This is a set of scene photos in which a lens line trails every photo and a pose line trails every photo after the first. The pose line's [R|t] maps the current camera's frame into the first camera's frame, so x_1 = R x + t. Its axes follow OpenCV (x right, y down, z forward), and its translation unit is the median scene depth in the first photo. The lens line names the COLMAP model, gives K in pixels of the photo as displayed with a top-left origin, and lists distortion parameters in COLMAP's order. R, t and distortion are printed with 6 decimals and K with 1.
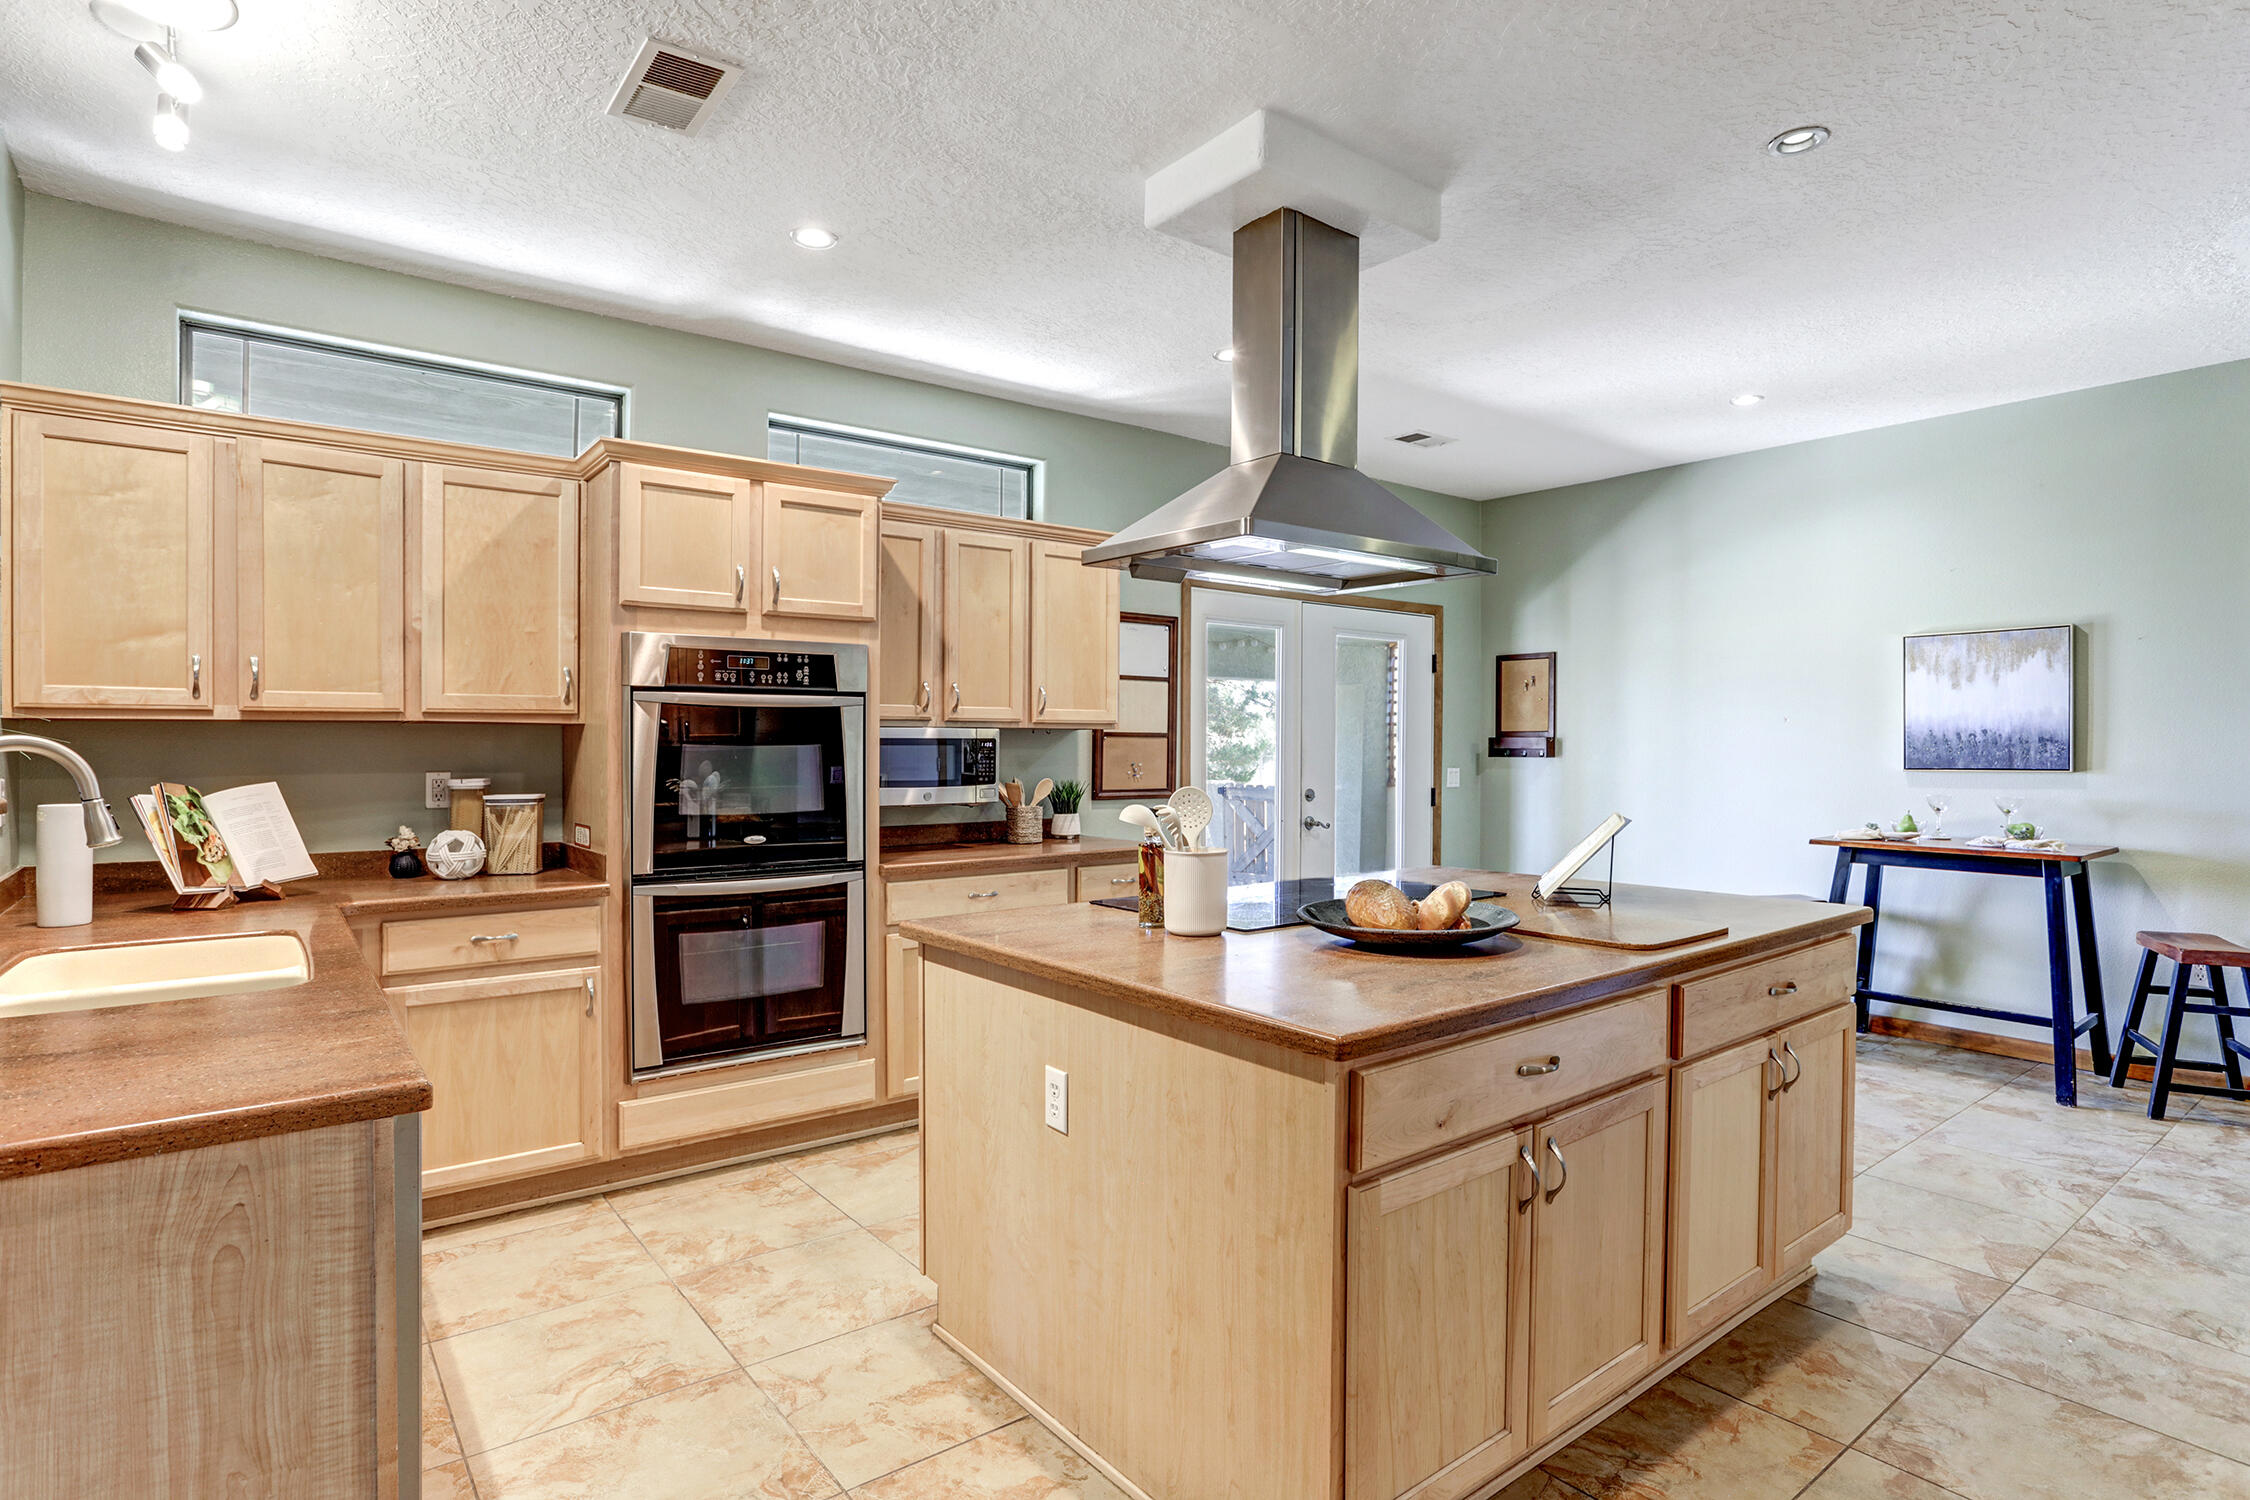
lens RADIAL K [[1176.7, 0, 1107.9], [0, 1176.7, 751.8], [0, 0, 1]] dist [-0.068421, 0.047108]
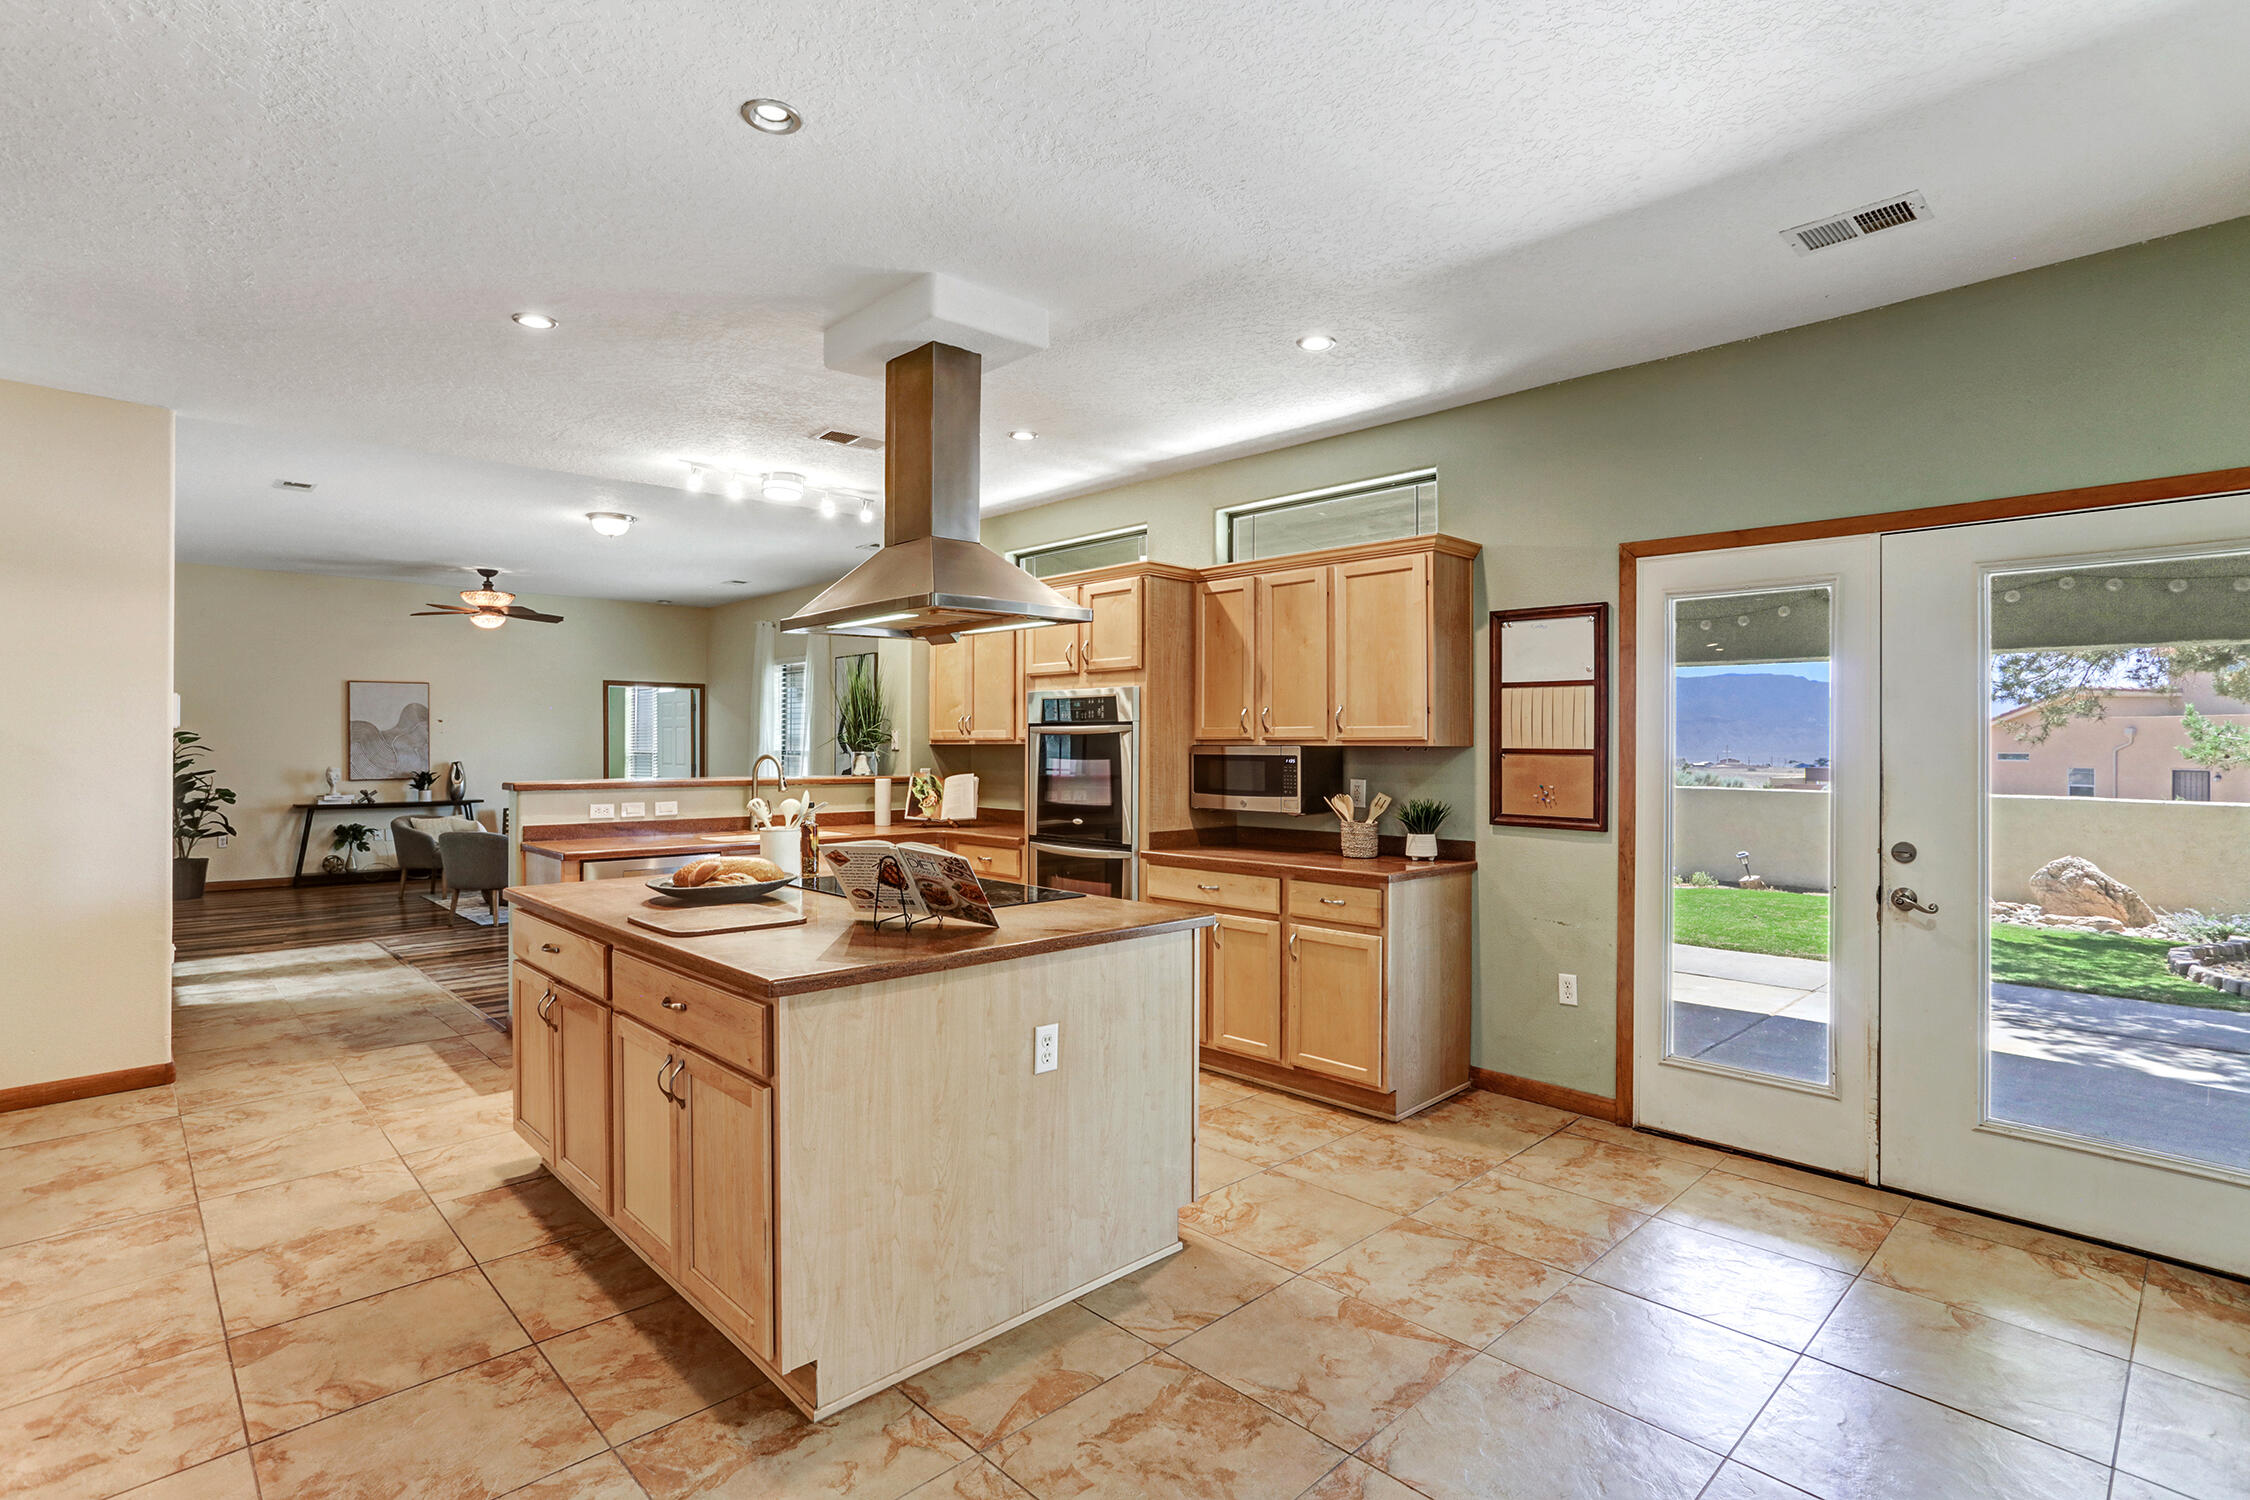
lens RADIAL K [[1080.6, 0, 1122.5], [0, 1080.6, 748.9], [0, 0, 1]] dist [-0.055414, 0.036933]
pose [[0.105933, -0.003481, -0.994367, 1.064128], [-0.013460, 0.999897, -0.004934, -0.012281], [0.994282, 0.013907, 0.105876, 0.870917]]
